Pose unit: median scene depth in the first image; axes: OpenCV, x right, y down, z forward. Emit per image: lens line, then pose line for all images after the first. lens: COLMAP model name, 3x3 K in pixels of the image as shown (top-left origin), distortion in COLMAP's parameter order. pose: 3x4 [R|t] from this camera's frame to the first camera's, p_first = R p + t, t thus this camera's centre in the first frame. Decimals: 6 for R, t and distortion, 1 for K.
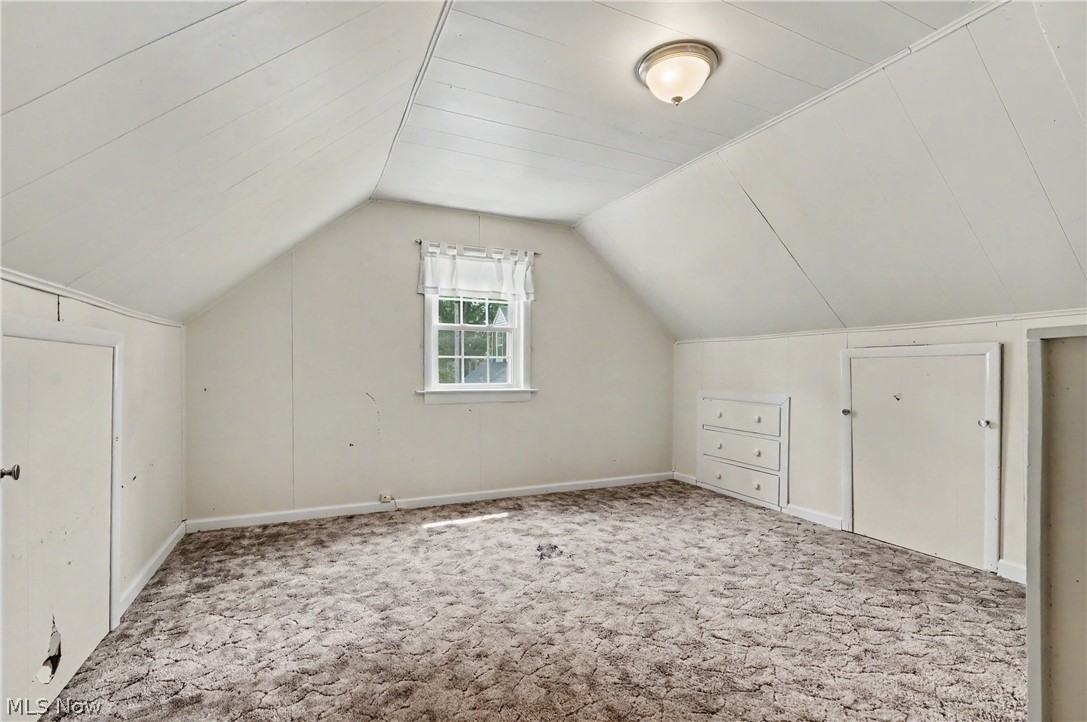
lens RADIAL K [[501.3, 0, 549.0], [0, 501.3, 368.8], [0, 0, 1]] dist [-0.013267, 0.004525]
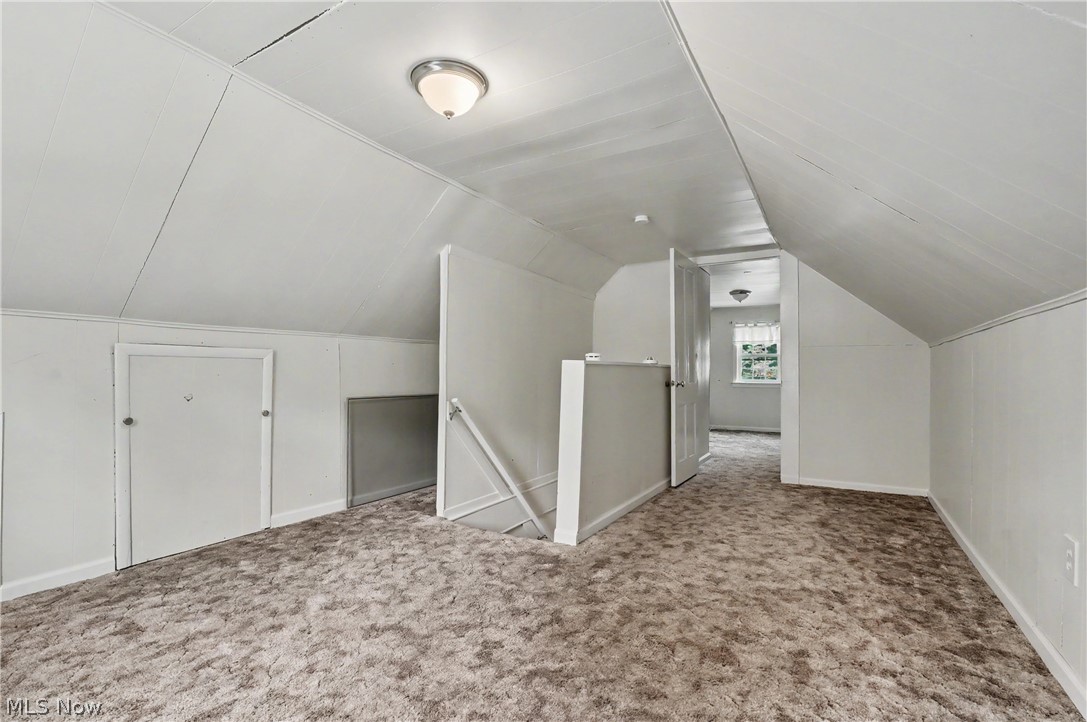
lens RADIAL K [[501.3, 0, 542.2], [0, 501.3, 368.7], [0, 0, 1]] dist [-0.013267, 0.004525]
pose [[-0.553326, 0.001398, 0.832964, -0.552704], [-0.014832, 0.999824, -0.011530, -0.000204], [-0.832833, -0.018734, -0.553207, 1.077790]]
